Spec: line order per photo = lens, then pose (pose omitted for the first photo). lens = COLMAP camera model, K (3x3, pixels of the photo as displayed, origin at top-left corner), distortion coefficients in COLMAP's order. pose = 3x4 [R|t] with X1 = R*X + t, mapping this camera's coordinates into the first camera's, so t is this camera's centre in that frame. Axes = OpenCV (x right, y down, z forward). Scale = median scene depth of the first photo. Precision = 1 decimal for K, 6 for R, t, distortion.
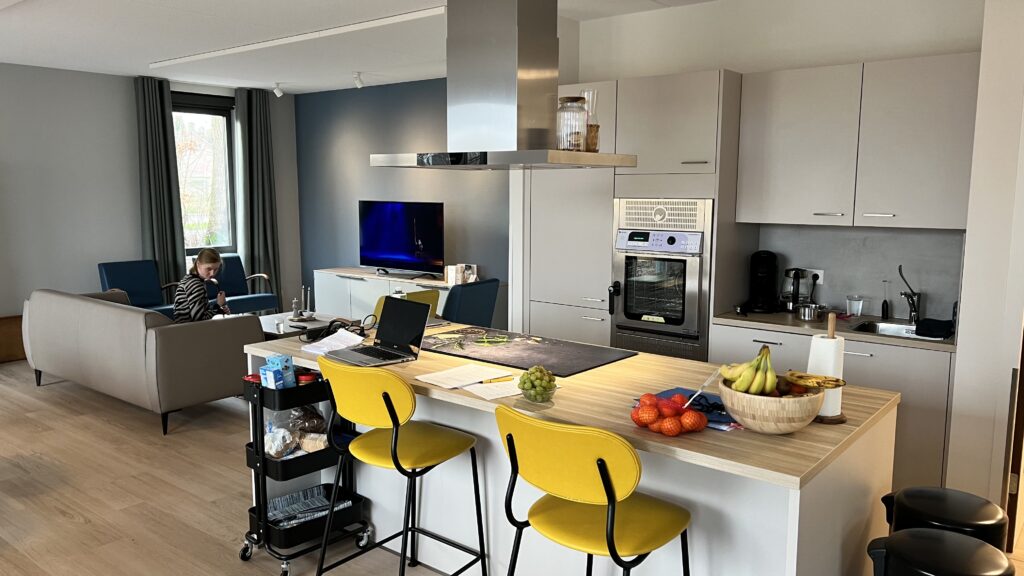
lens RADIAL K [[755.0, 0, 512.0], [0, 755.0, 288.0], [0, 0, 1]] dist [-0.001562, 0.000325]
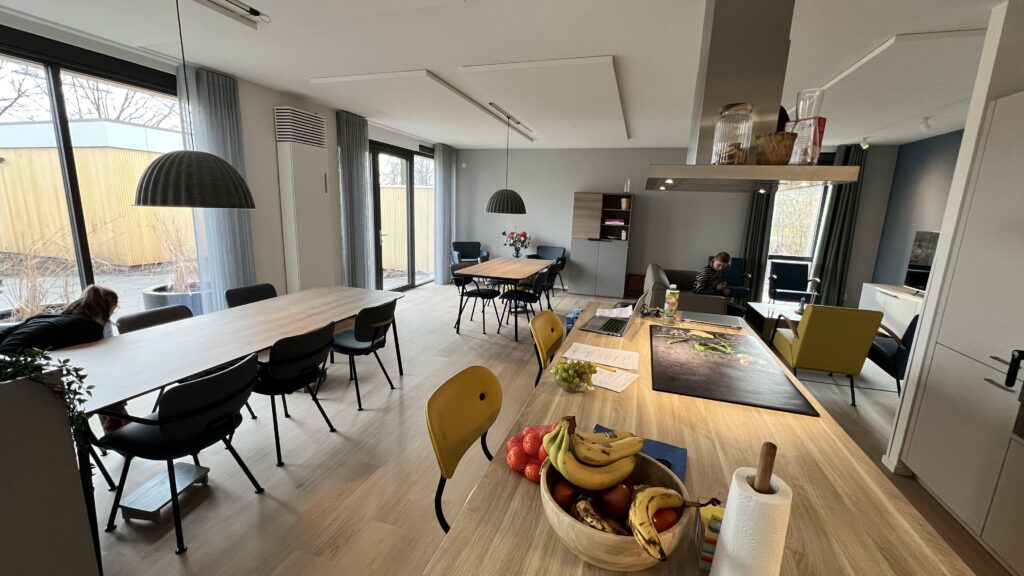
lens RADIAL K [[400.1, 0, 512.0], [0, 400.1, 288.0], [0, 0, 1]] dist [-0.000763, -0.000076]
pose [[0.355985, 0.191745, -0.914609, 0.156687], [-0.154567, 0.977324, 0.144732, -0.022617], [0.921620, 0.089845, 0.377550, 0.196531]]
